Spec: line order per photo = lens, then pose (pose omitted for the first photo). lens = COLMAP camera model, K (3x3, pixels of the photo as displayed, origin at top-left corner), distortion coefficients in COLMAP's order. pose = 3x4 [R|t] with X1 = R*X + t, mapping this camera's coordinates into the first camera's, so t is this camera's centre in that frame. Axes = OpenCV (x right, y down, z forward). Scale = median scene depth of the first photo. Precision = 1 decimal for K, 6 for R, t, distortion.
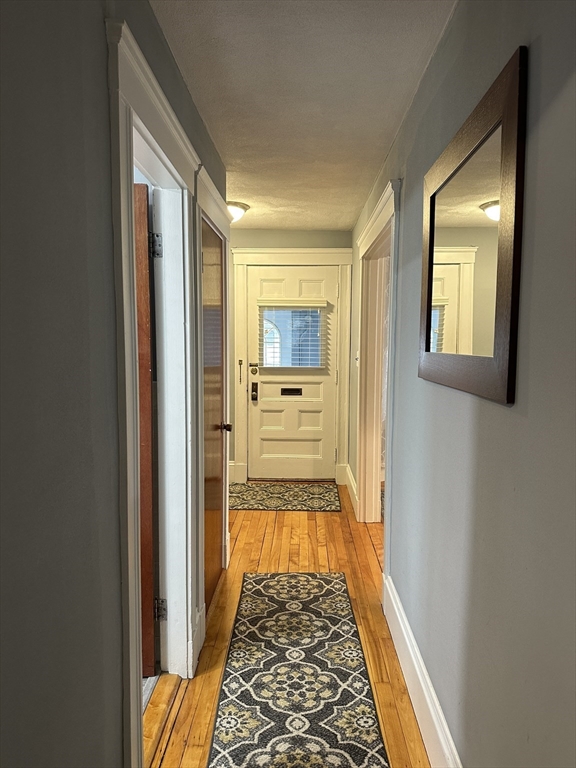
lens RADIAL K [[536.2, 0, 288.3], [0, 536.2, 384.3], [0, 0, 1]] dist [0.004713, -0.027023]
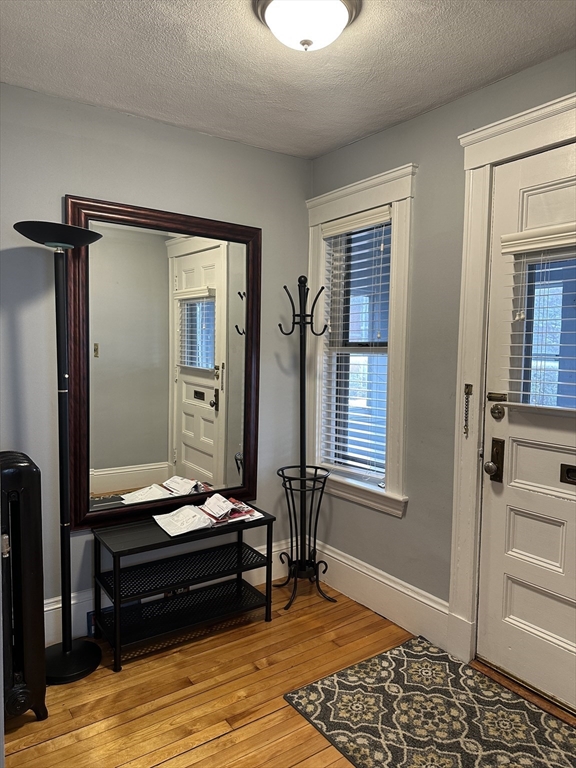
lens RADIAL K [[536.2, 0, 287.3], [0, 536.2, 382.1], [0, 0, 1]] dist [0.004713, -0.027023]
pose [[0.593252, 0.050450, -0.803434, 0.174373], [-0.078791, 0.996881, 0.004417, -0.036775], [0.801151, 0.060683, 0.595377, 0.614674]]
